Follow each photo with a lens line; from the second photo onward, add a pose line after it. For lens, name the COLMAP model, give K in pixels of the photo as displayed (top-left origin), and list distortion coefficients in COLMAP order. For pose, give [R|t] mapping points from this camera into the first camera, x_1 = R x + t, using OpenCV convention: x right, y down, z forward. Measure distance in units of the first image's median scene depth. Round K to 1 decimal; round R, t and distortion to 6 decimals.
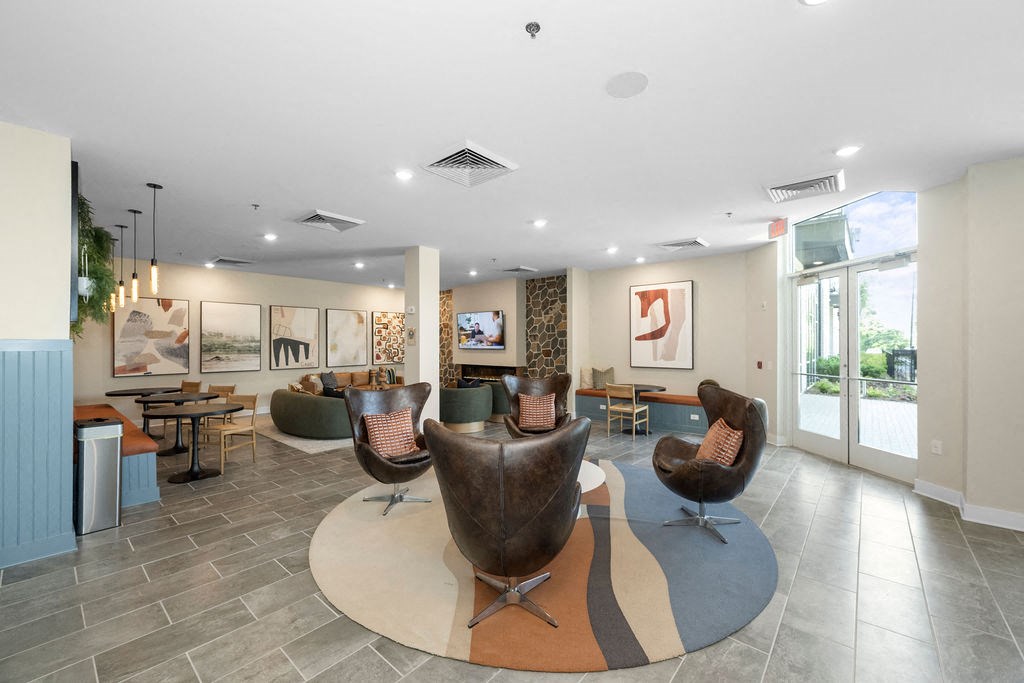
lens RADIAL K [[416.7, 0, 510.2], [0, 416.7, 340.1], [0, 0, 1]] dist [-0.000804, -0.000155]
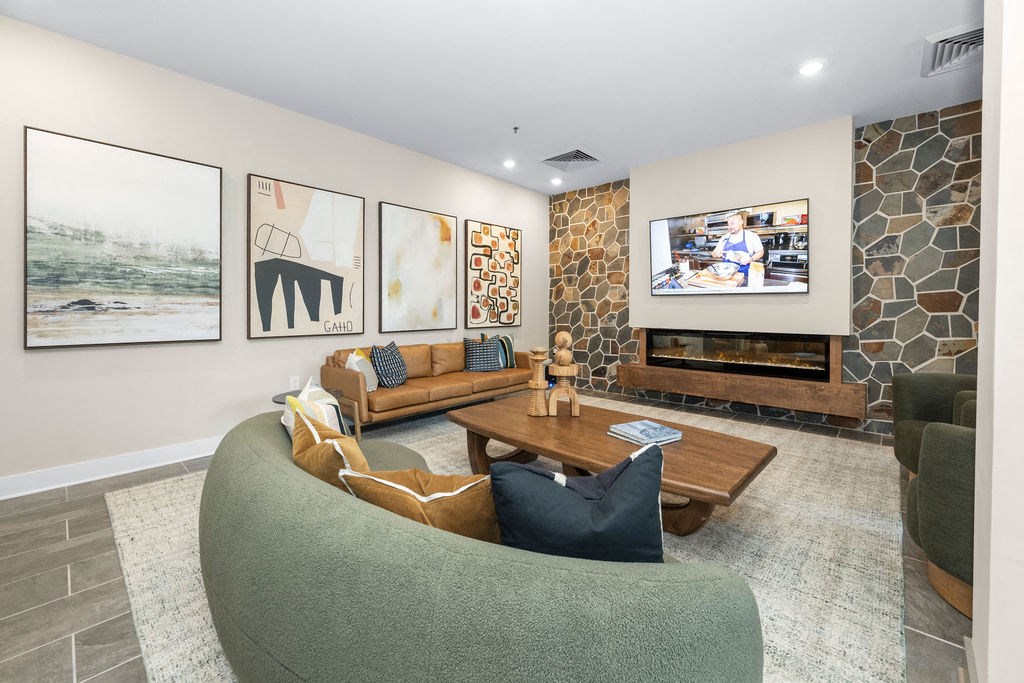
lens RADIAL K [[416.7, 0, 510.3], [0, 416.7, 307.7], [0, 0, 1]] dist [-0.000804, -0.000155]
pose [[0.999676, 0.006104, -0.024699, -0.304183], [-0.005987, 0.999971, 0.004791, 0.036833], [0.024728, -0.004641, 0.999683, 0.584859]]
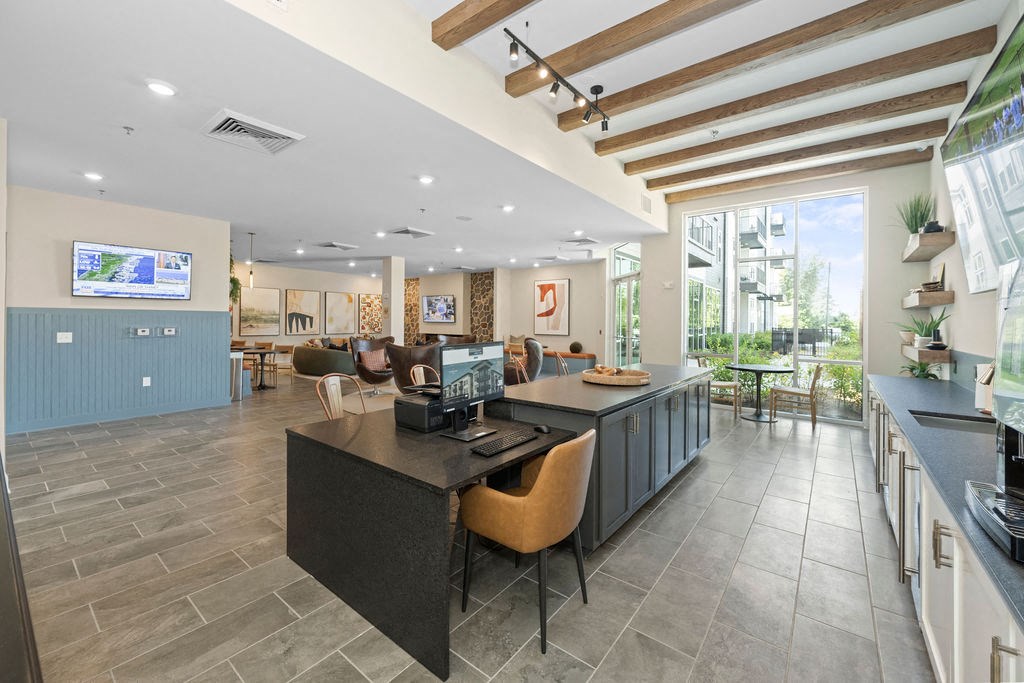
lens RADIAL K [[416.7, 0, 510.6], [0, 416.7, 320.8], [0, 0, 1]] dist [-0.000804, -0.000155]
pose [[0.999077, 0.011118, 0.041499, 0.117449], [-0.011369, 0.999918, 0.005819, 0.006070], [-0.041431, -0.006285, 0.999122, -0.416237]]
